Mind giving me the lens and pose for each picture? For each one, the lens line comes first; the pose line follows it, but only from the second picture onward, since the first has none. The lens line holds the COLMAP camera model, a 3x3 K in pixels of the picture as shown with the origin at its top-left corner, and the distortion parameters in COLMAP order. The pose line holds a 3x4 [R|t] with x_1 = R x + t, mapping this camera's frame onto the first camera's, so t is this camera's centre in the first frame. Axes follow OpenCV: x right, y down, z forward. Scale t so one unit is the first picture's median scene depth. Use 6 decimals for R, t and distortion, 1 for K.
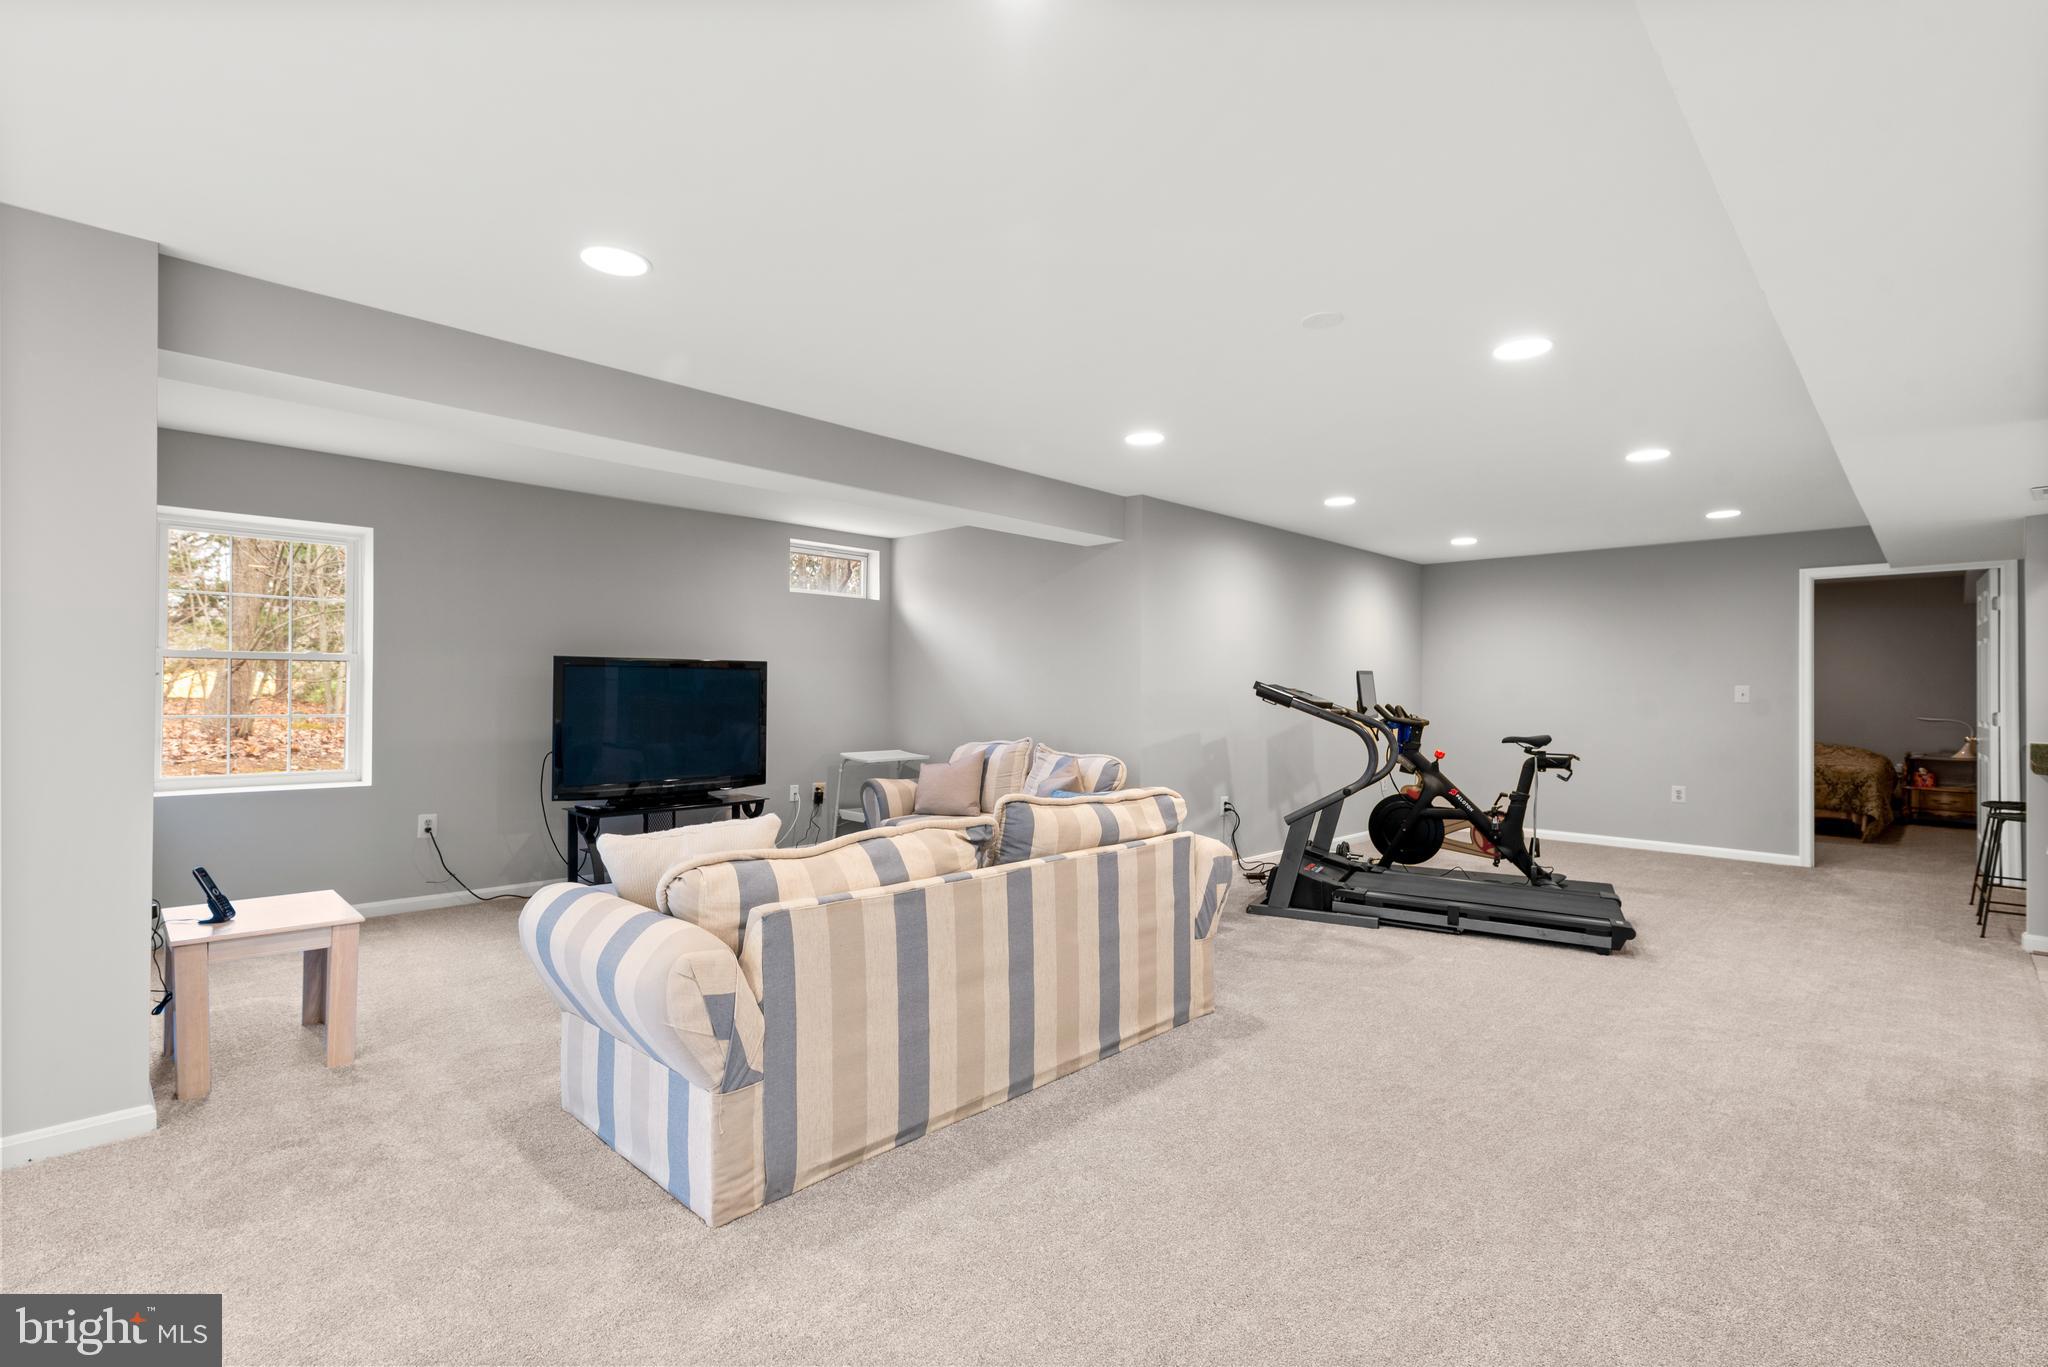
lens RADIAL K [[915.9, 0, 1029.1], [0, 915.9, 692.6], [0, 0, 1]] dist [0.001527, -0.000196]
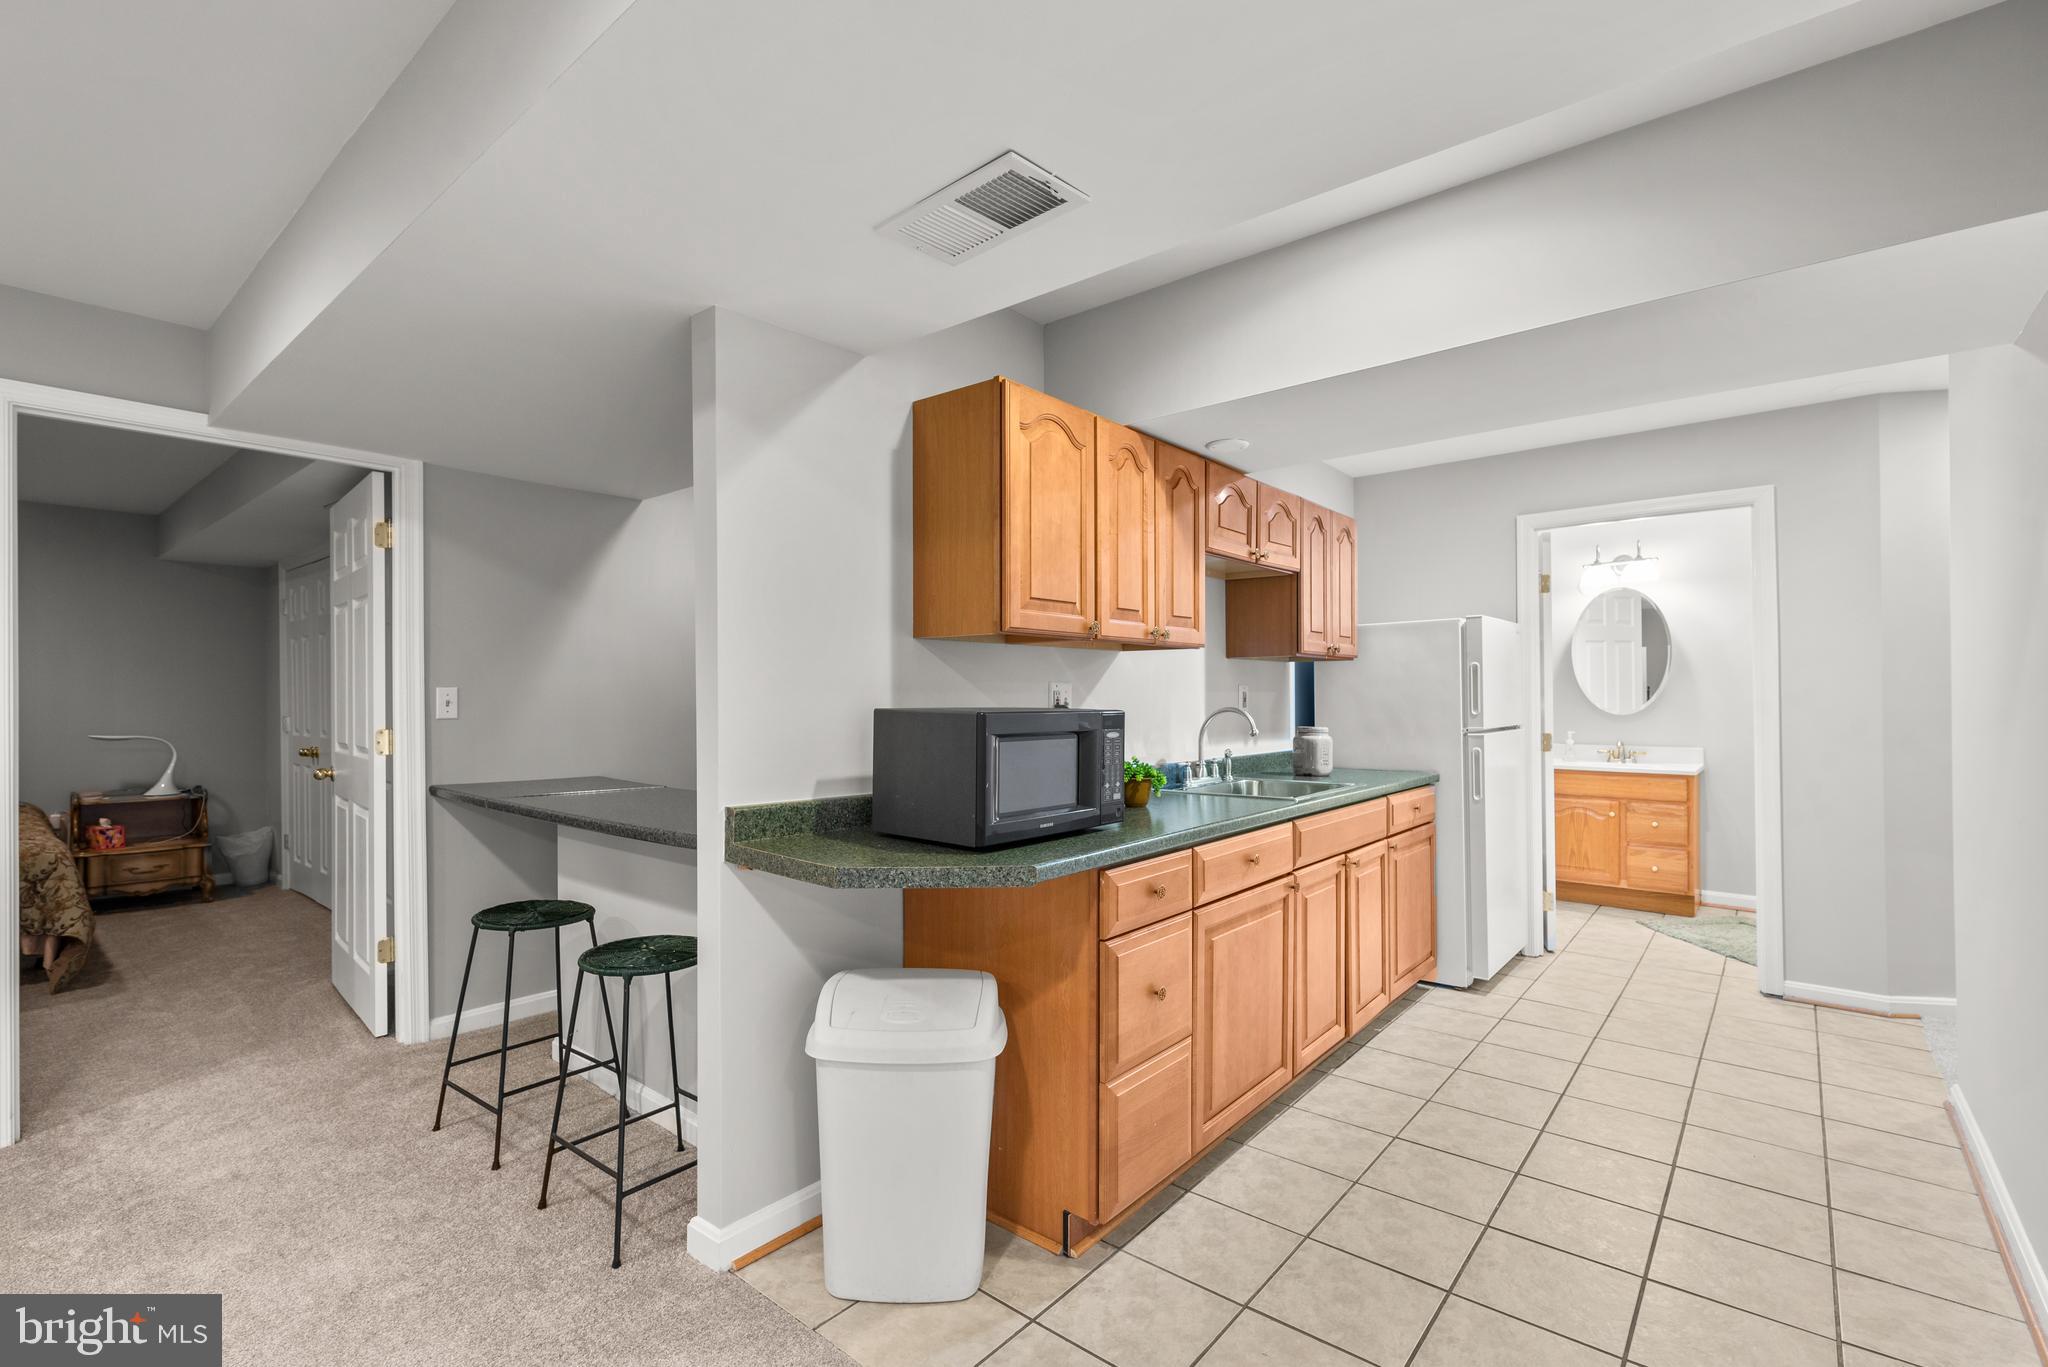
lens RADIAL K [[915.9, 0, 1029.1], [0, 915.9, 692.6], [0, 0, 1]] dist [0.001527, -0.000196]
pose [[-0.094784, 0.001826, 0.995496, 0.324084], [-0.001803, 0.999996, -0.002006, -0.000394], [-0.995496, -0.001985, -0.094781, 0.464217]]
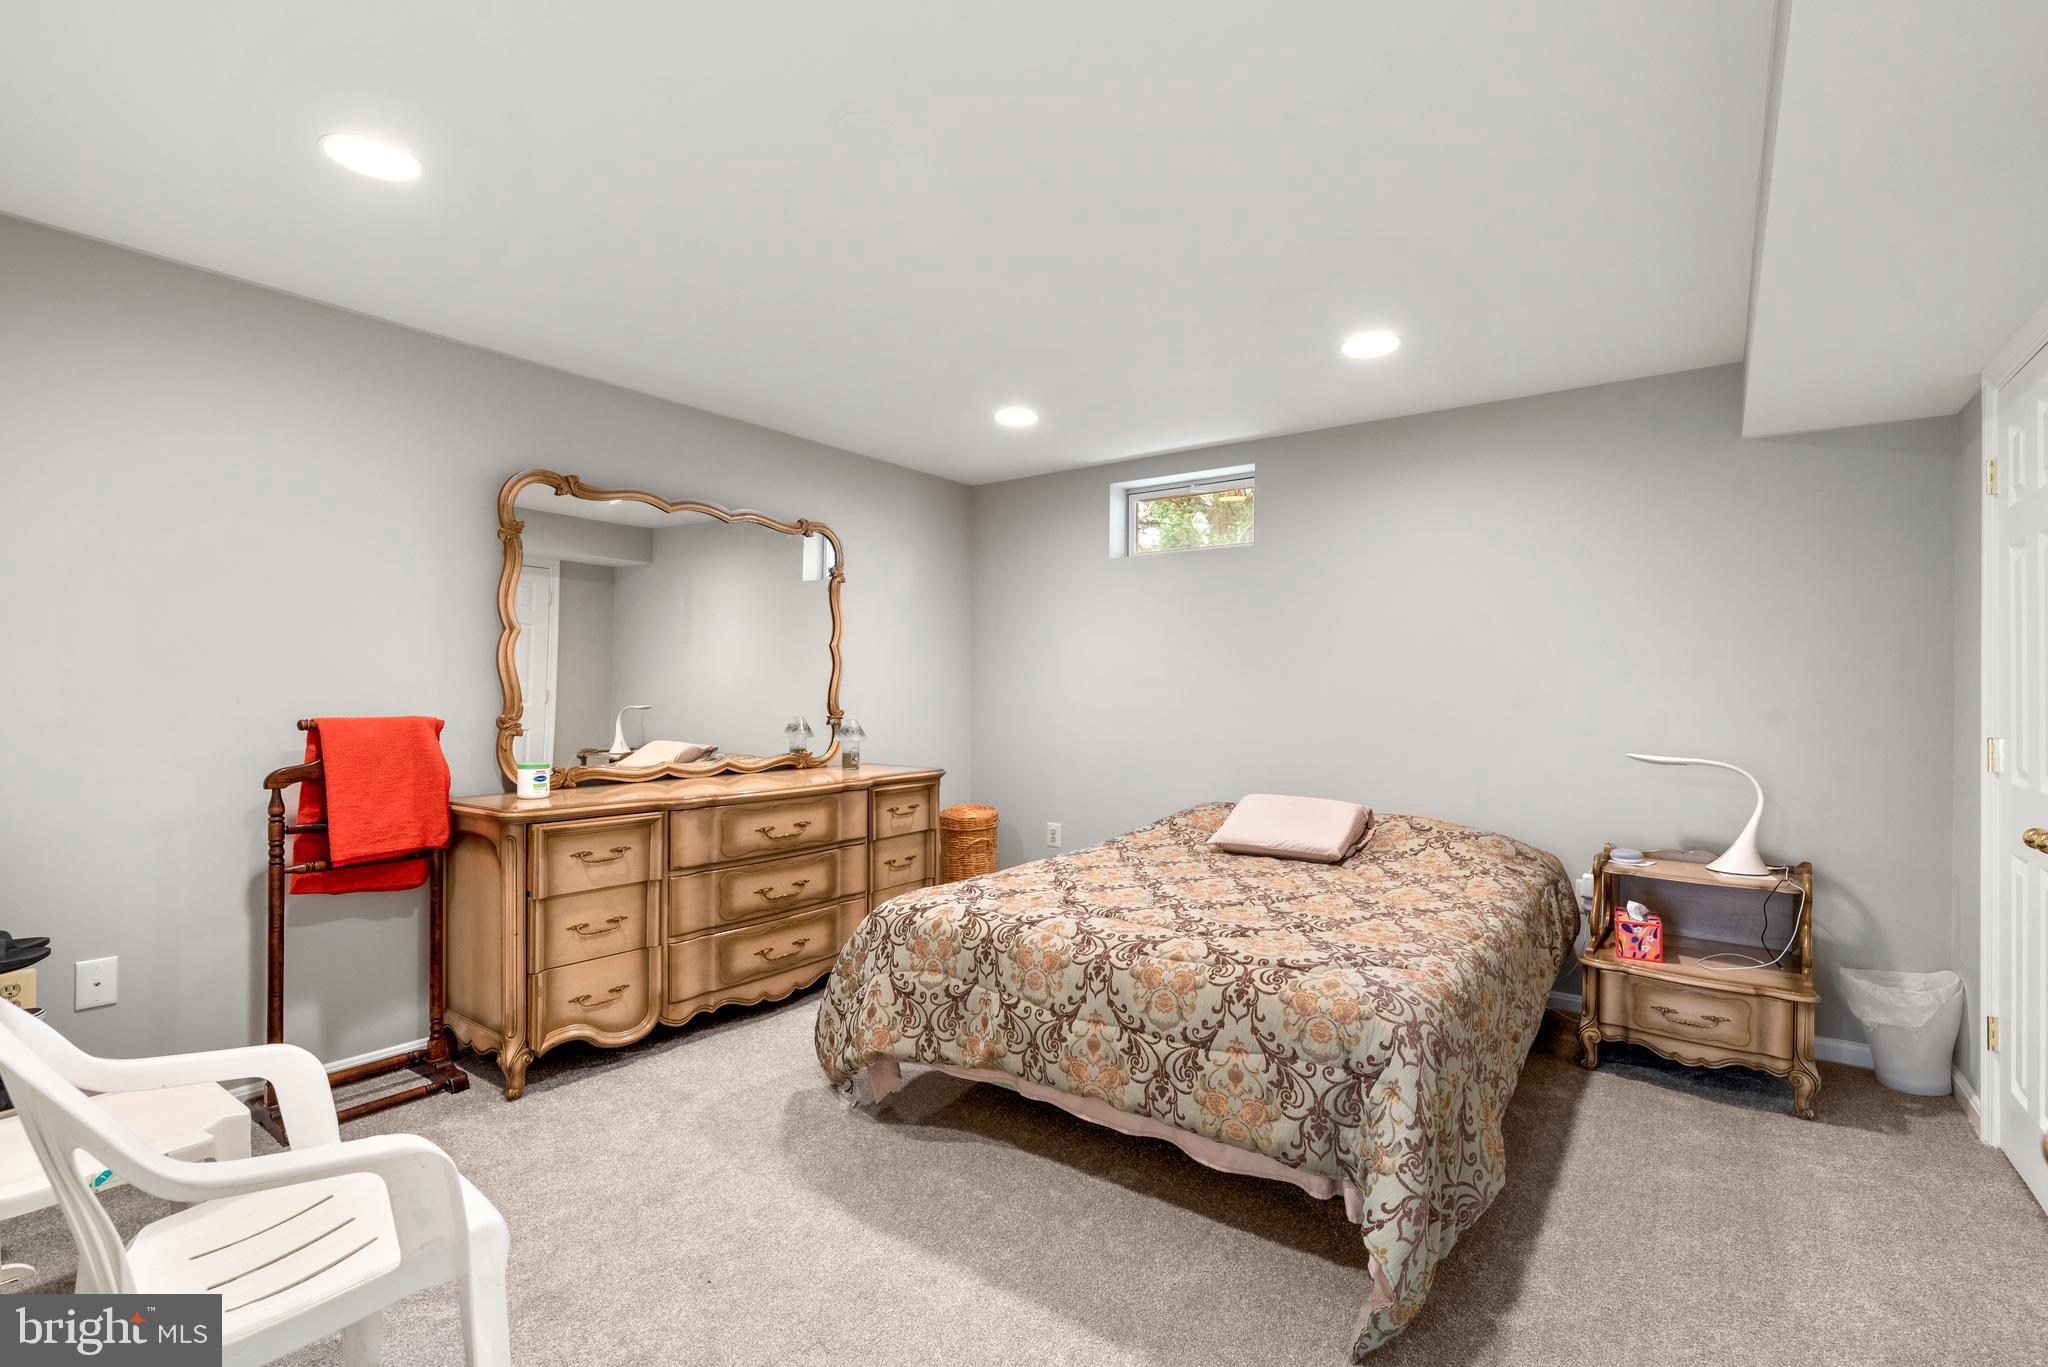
lens RADIAL K [[915.9, 0, 1029.1], [0, 915.9, 692.6], [0, 0, 1]] dist [0.001527, -0.000196]
pose [[0.988061, 0.011938, 0.153601, 0.713103], [-0.013289, 0.999881, 0.007773, 0.003540], [-0.153490, -0.009721, 0.988102, 0.713230]]
